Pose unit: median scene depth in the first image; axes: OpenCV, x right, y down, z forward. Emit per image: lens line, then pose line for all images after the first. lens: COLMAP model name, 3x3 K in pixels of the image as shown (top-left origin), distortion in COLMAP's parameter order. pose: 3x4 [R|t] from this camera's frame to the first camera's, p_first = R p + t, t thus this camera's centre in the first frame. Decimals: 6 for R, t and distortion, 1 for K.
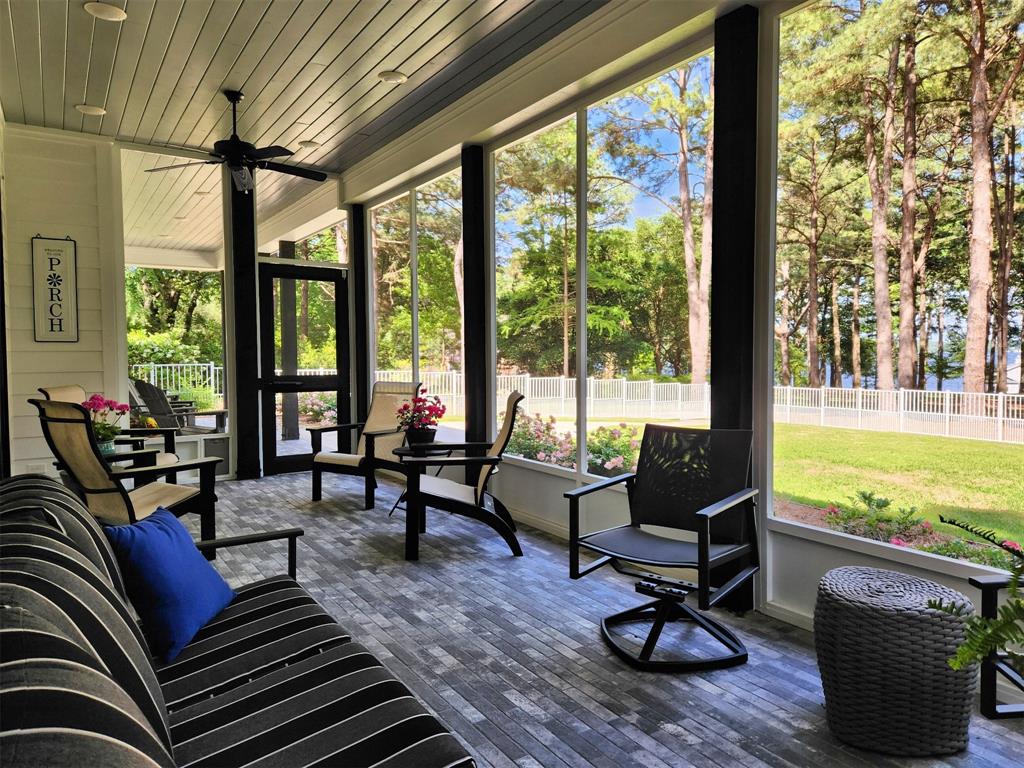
lens RADIAL K [[695.7, 0, 511.1], [0, 695.7, 389.2], [0, 0, 1]] dist [0.002333, -0.000144]
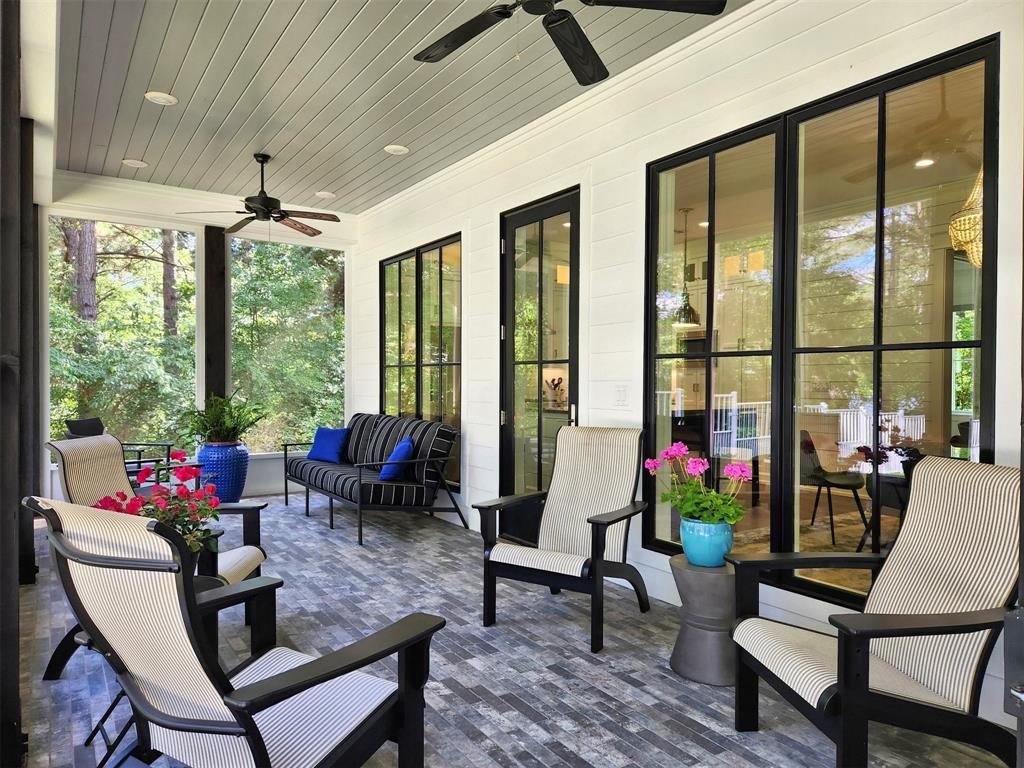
lens RADIAL K [[695.7, 0, 512.0], [0, 695.7, 384.2], [0, 0, 1]] dist [0.002333, -0.000144]
pose [[-0.999971, -0.000297, -0.007598, -0.499111], [-0.000731, 0.998370, 0.057075, -0.109458], [0.007569, 0.057079, -0.998341, 2.021034]]
